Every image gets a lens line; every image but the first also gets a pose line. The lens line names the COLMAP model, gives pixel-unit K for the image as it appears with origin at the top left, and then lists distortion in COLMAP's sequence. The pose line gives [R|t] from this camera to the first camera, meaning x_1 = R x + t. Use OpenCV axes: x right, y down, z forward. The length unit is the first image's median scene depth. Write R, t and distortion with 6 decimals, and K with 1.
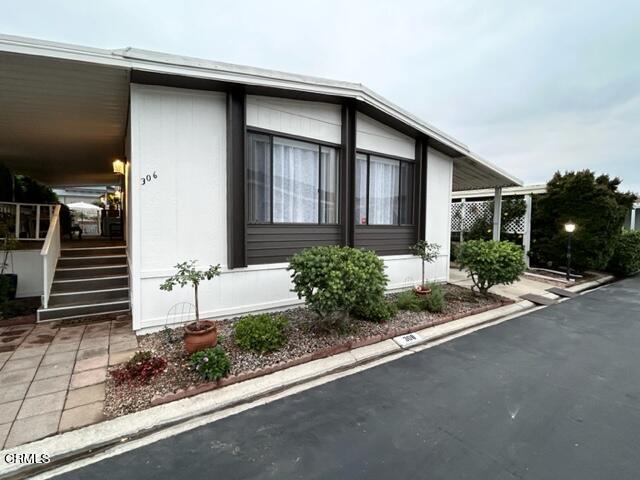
lens RADIAL K [[309.7, 0, 323.1], [0, 309.7, 237.9], [0, 0, 1]] dist [0.003456, 0.000706]
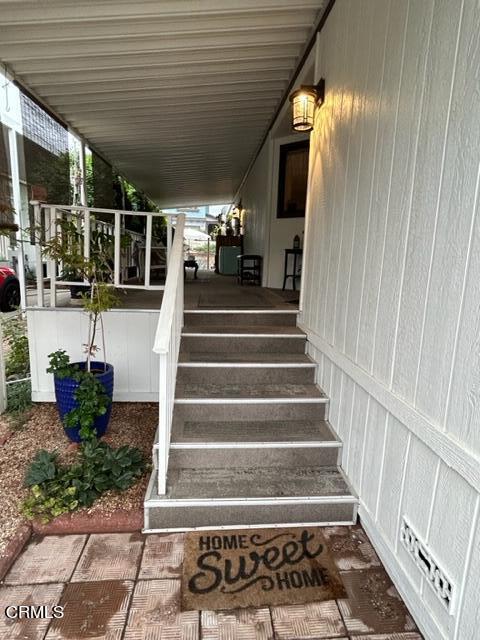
lens RADIAL K [[379.6, 0, 243.8], [0, 379.6, 320.5], [0, 0, 1]] dist [-0.000613, -0.000006]
pose [[0.877592, 0.102460, -0.468332, -0.549667], [-0.047132, 0.990602, 0.128401, -0.028851], [0.477086, -0.090610, 0.874173, 0.598134]]
